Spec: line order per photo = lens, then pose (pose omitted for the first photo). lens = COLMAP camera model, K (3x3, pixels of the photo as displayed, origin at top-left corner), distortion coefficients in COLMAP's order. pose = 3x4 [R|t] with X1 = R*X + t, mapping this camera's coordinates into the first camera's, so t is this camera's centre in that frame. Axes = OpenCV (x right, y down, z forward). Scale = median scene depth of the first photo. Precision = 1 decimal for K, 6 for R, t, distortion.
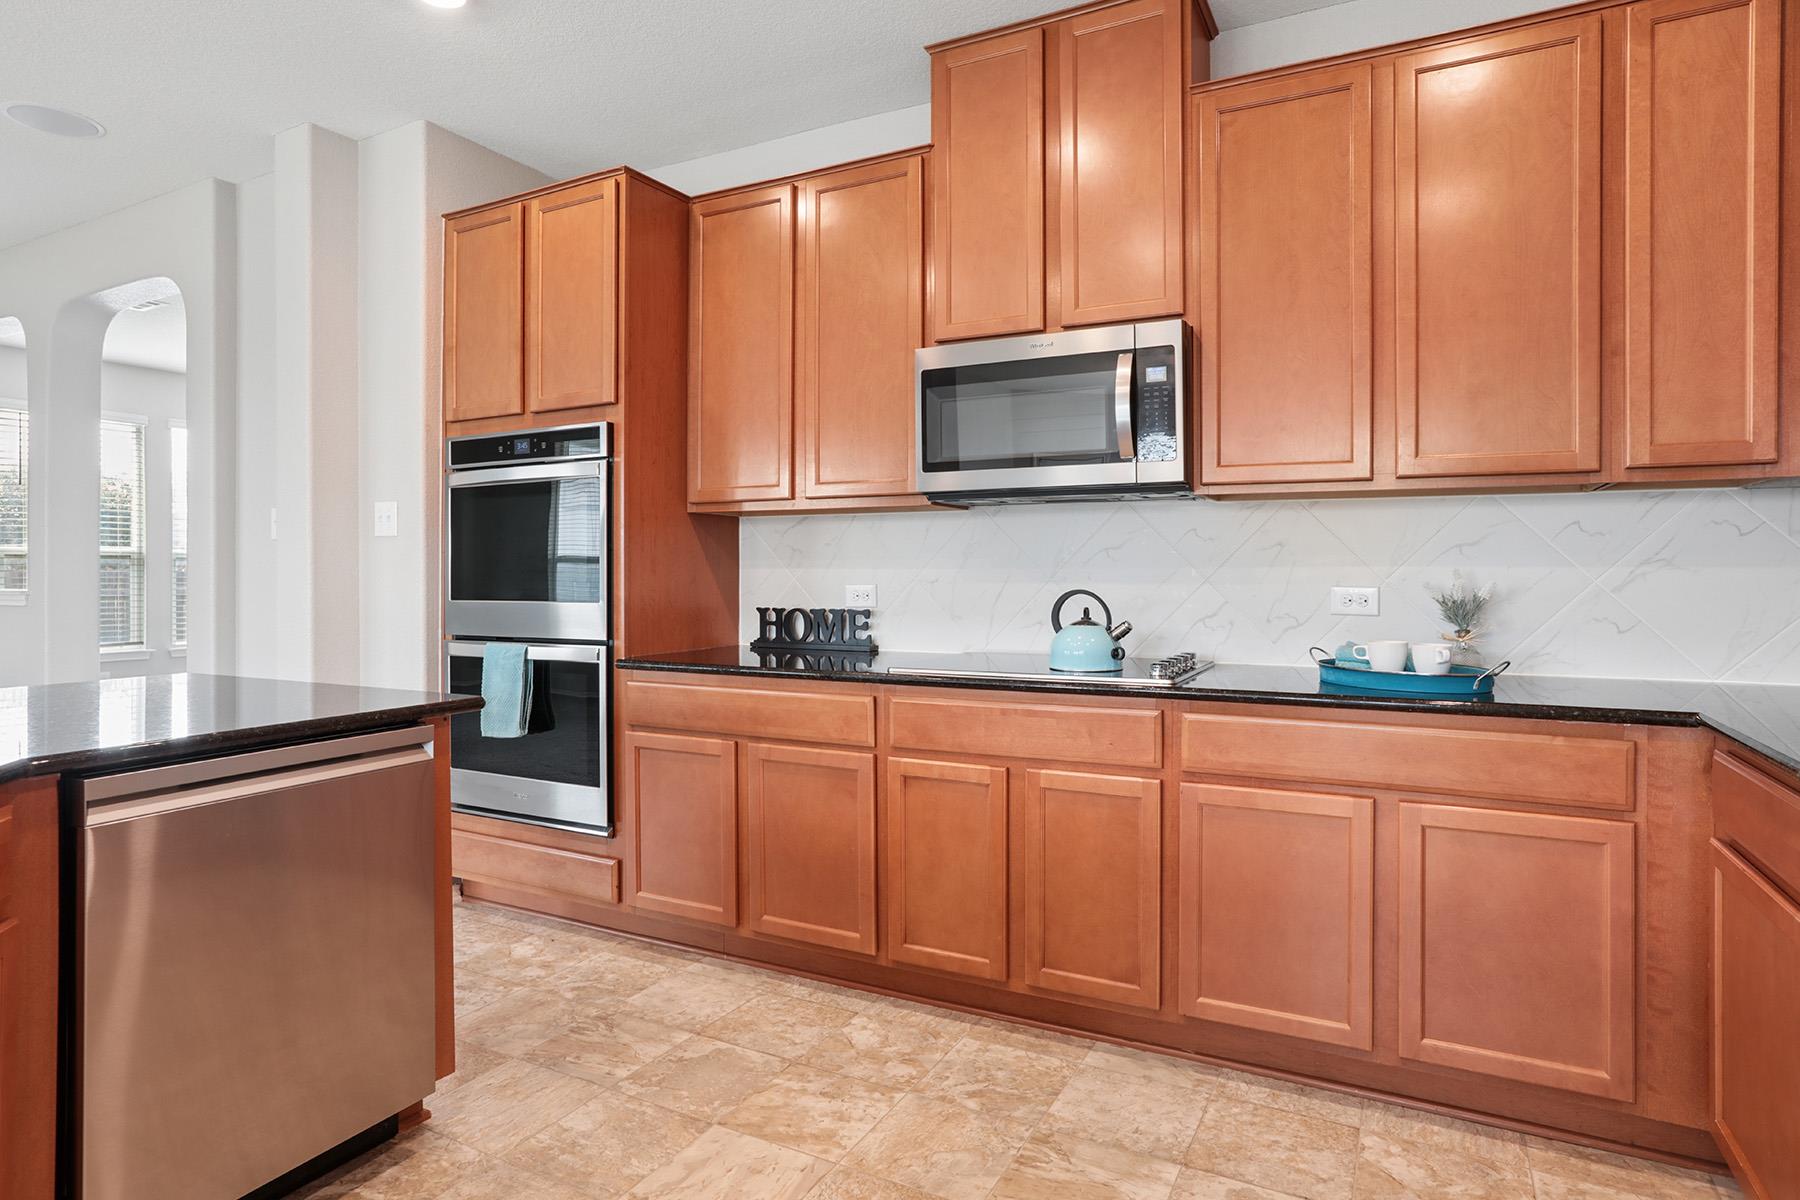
lens RADIAL K [[1016.7, 0, 868.1], [0, 1016.7, 573.0], [0, 0, 1]] dist [-0.008478, 0.003208]
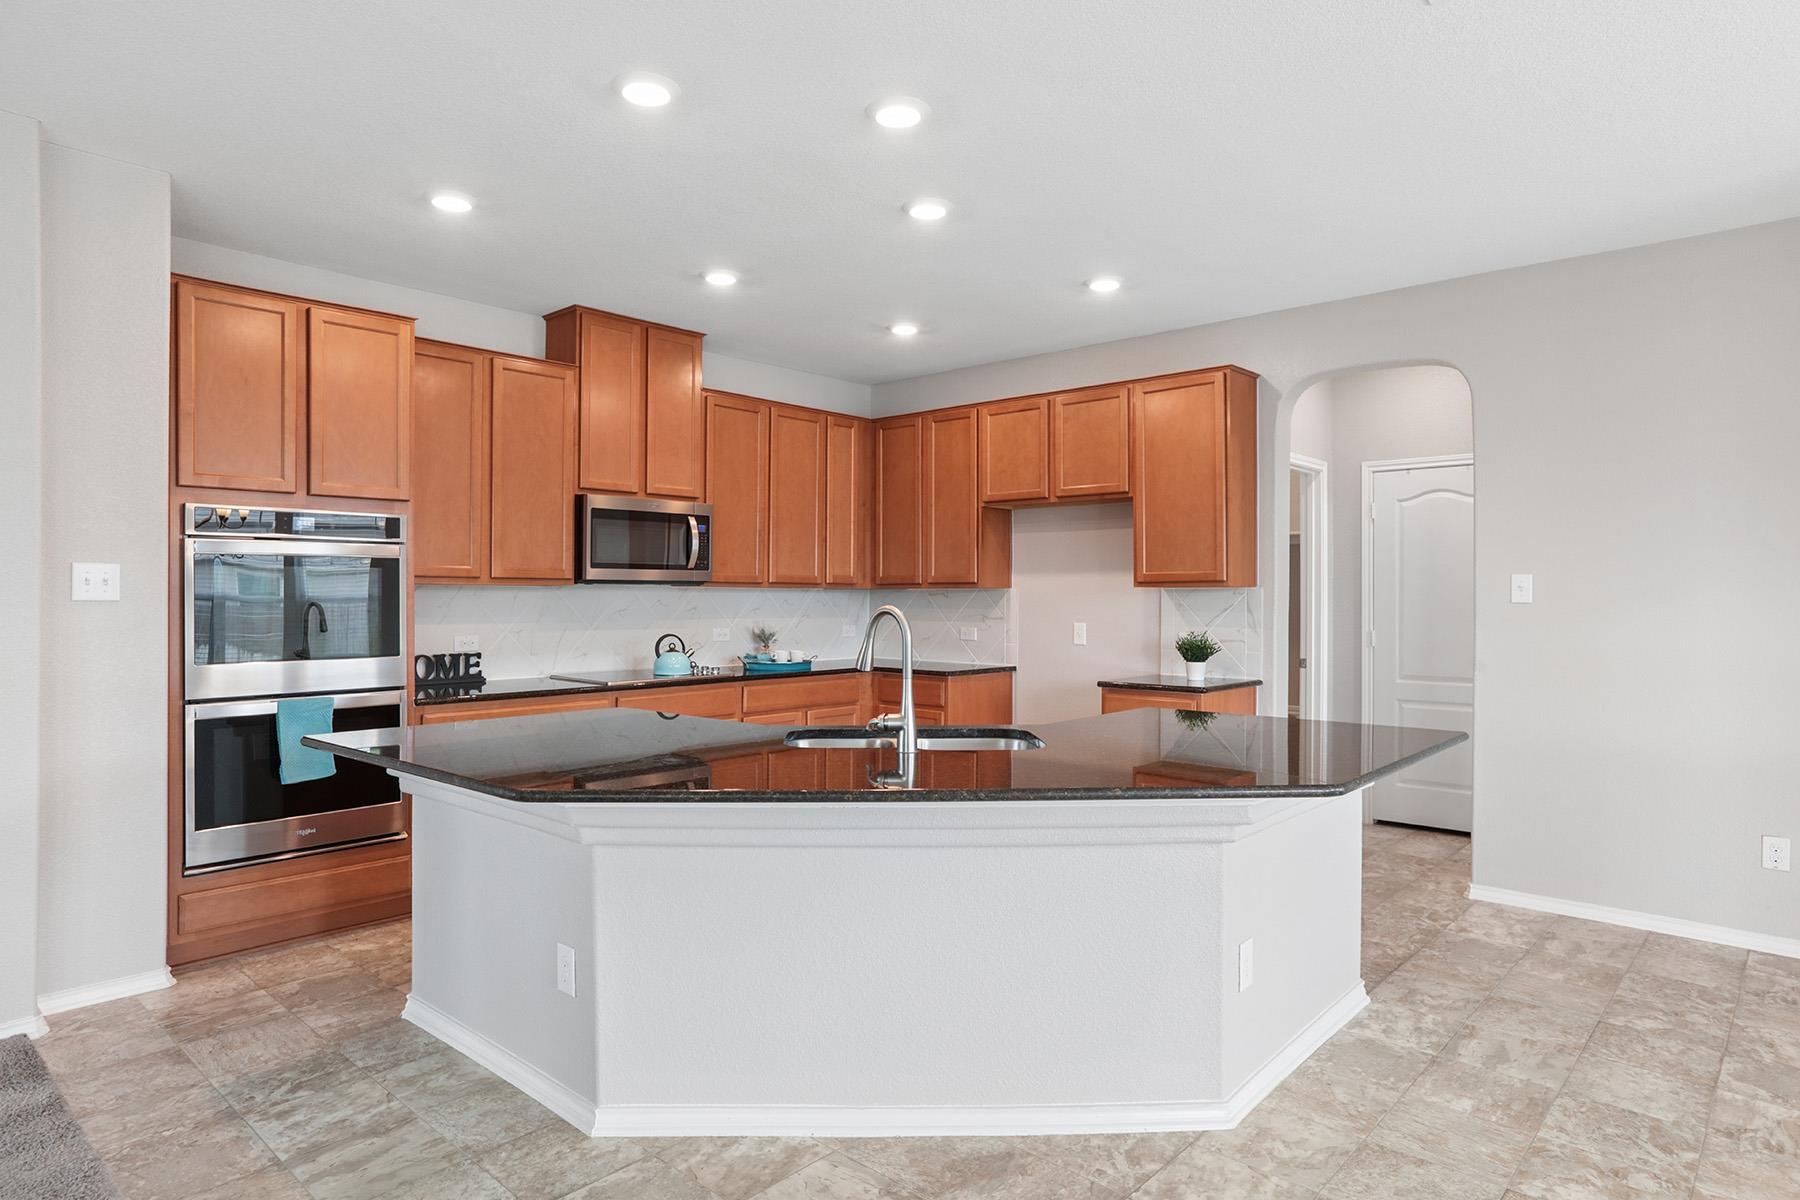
lens RADIAL K [[1030.0, 0, 902.8], [0, 1030.0, 603.2], [0, 0, 1]] dist [-0.018877, 0.005642]
pose [[0.238852, -0.005447, 0.971041, -1.583325], [-0.001469, 0.999981, 0.005971, -0.053560], [-0.971055, -0.002853, 0.238839, 0.098517]]
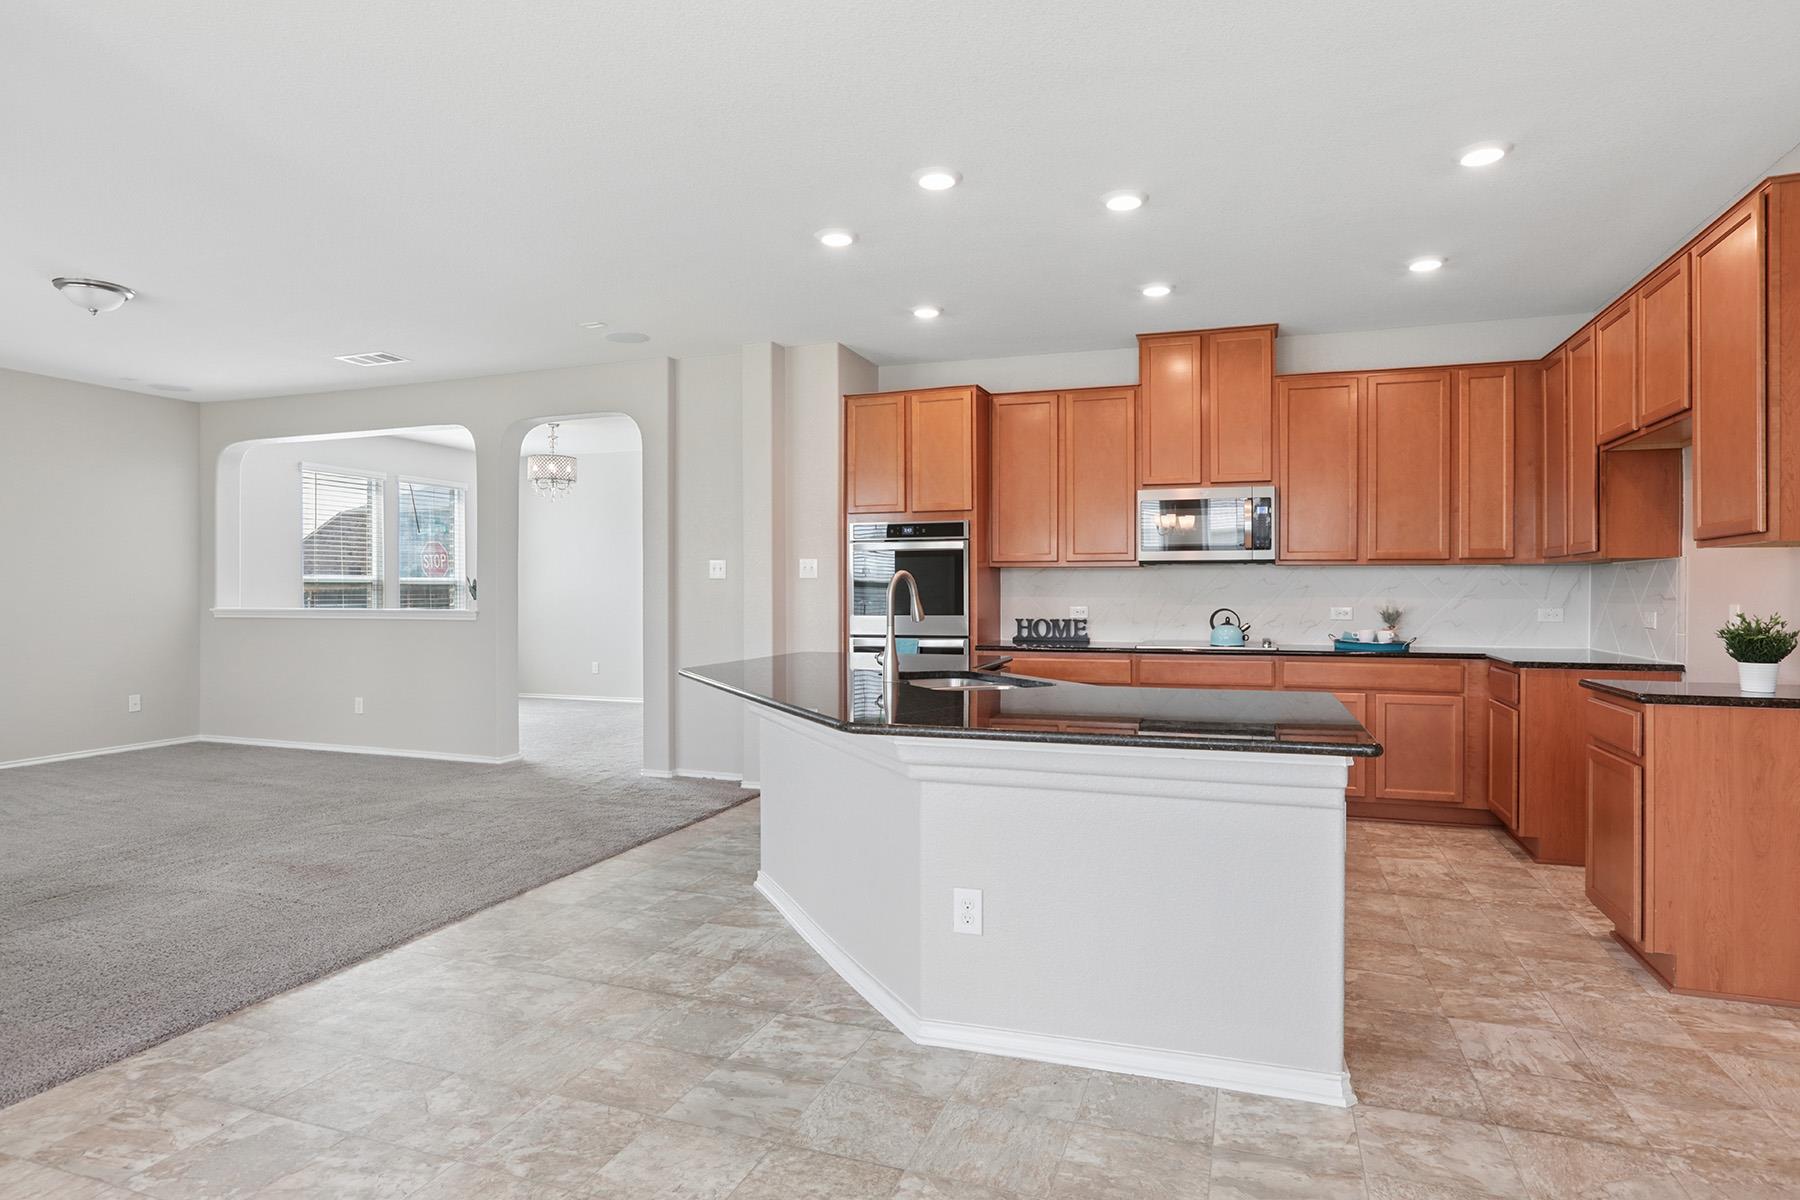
lens RADIAL K [[997.3, 0, 901.8], [0, 997.3, 594.2], [0, 0, 1]] dist [-0.009047, 0.001316]
pose [[0.988622, 0.000937, 0.150420, -0.764729], [-0.001012, 0.999999, 0.000417, -0.012812], [-0.150420, -0.000565, 0.988622, -0.949195]]
